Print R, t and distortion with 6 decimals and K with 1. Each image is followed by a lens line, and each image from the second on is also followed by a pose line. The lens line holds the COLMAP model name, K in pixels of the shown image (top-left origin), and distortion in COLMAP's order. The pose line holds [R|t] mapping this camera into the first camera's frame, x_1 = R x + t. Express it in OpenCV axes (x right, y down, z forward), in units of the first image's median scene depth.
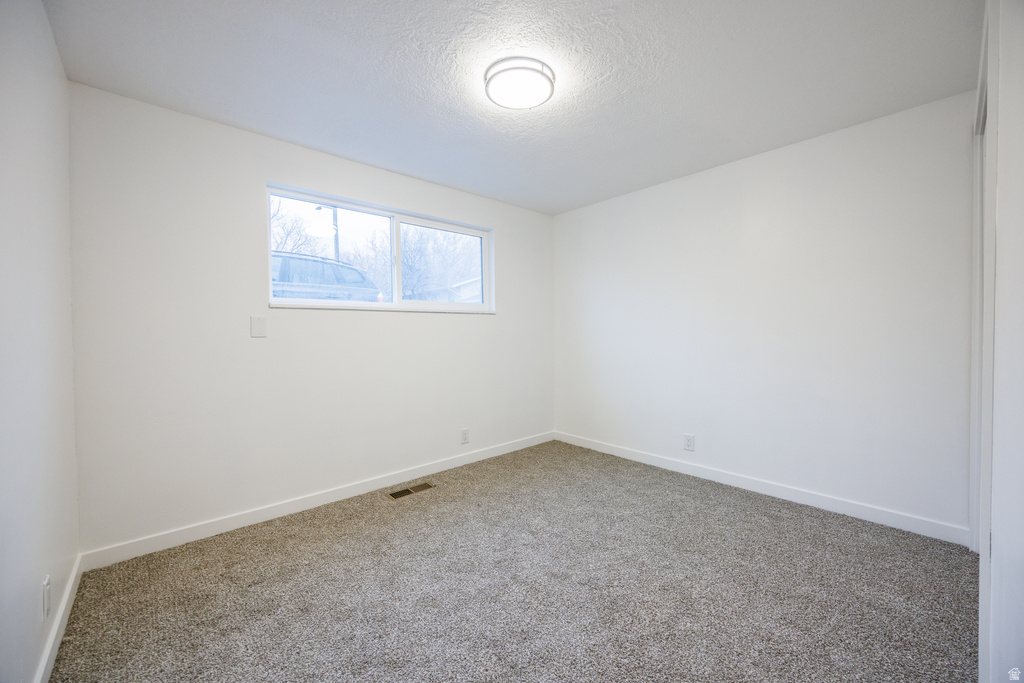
lens RADIAL K [[395.2, 0, 510.8], [0, 395.2, 340.6], [0, 0, 1]] dist [-0.002273, -0.000061]
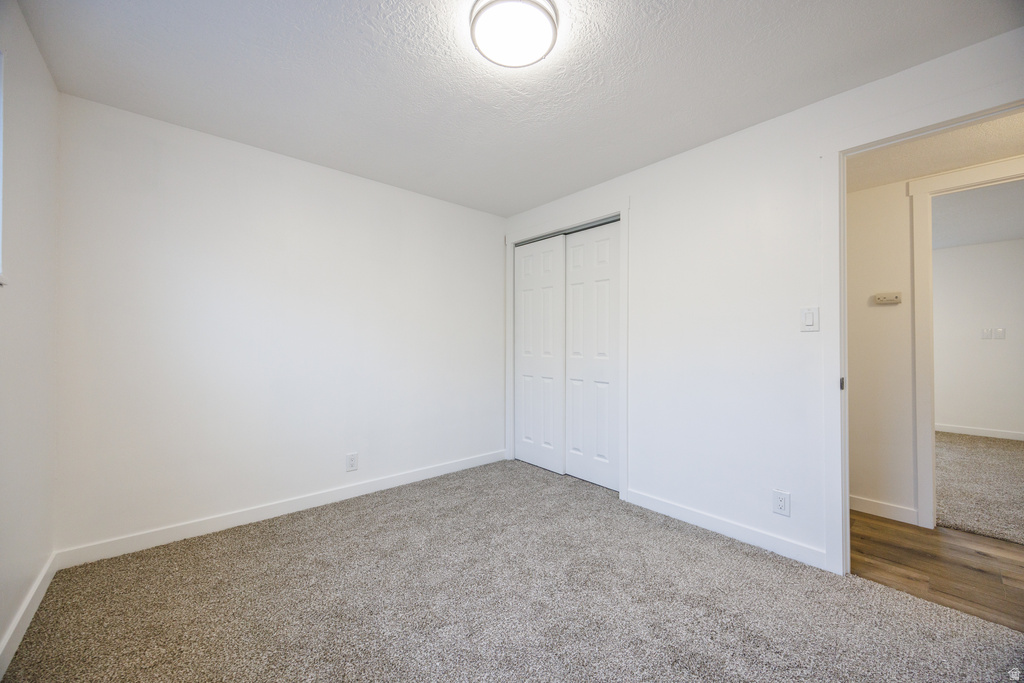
lens RADIAL K [[395.2, 0, 510.8], [0, 395.2, 340.6], [0, 0, 1]] dist [-0.002273, -0.000061]
pose [[0.017914, 0.011058, 0.999778, -0.517180], [0.012534, 0.999858, -0.011283, -0.011373], [-0.999761, 0.012733, 0.017772, 0.677863]]
